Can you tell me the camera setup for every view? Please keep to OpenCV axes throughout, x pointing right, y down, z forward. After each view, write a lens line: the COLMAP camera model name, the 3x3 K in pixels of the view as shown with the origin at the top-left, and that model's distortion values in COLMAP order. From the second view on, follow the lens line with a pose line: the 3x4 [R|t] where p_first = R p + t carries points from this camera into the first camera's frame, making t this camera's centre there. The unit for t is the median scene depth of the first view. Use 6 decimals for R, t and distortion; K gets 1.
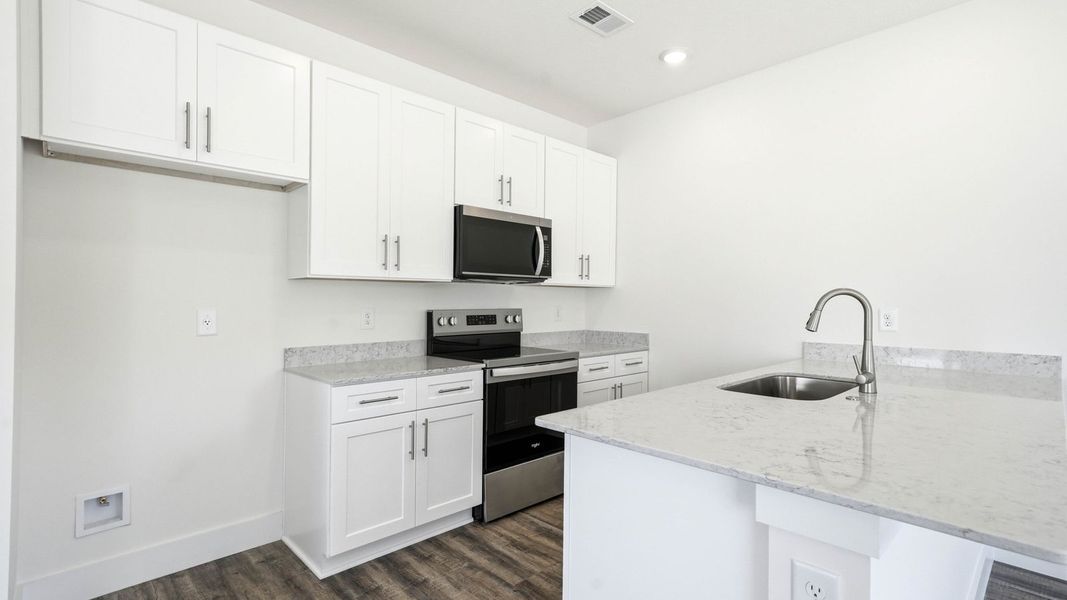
lens RADIAL K [[508.5, 0, 538.6], [0, 508.5, 292.6], [0, 0, 1]] dist [0.014059, 0.002416]
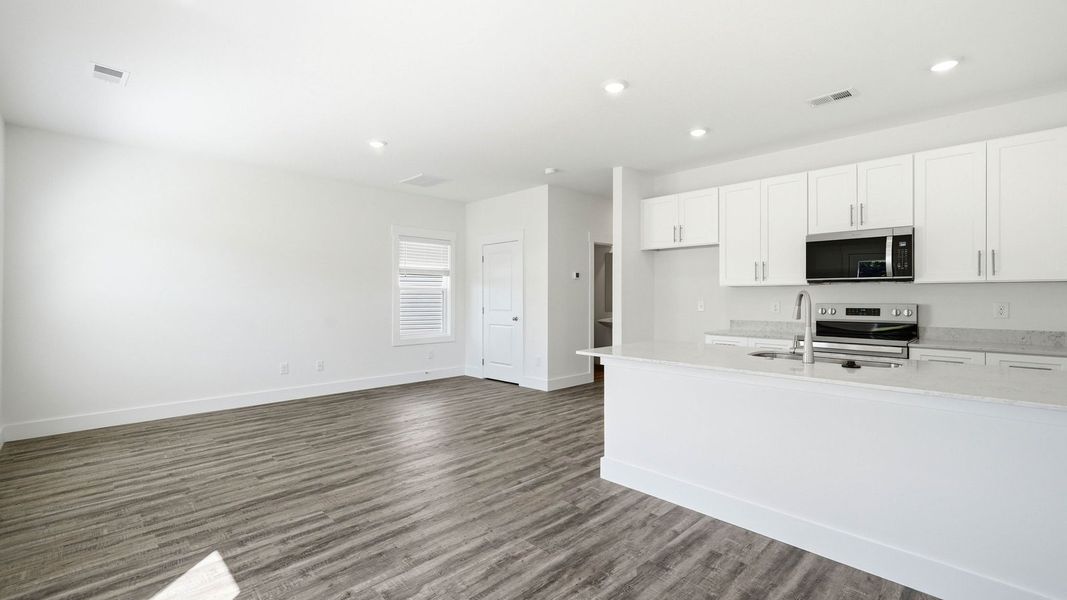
lens RADIAL K [[455.1, 0, 532.6], [0, 455.1, 296.6], [0, 0, 1]] dist [0.000192, 0.000791]
pose [[0.004541, -0.004117, -0.999981, 1.162695], [0.015244, 0.999876, -0.004047, 0.006104], [0.999873, -0.015225, 0.004603, 0.146958]]
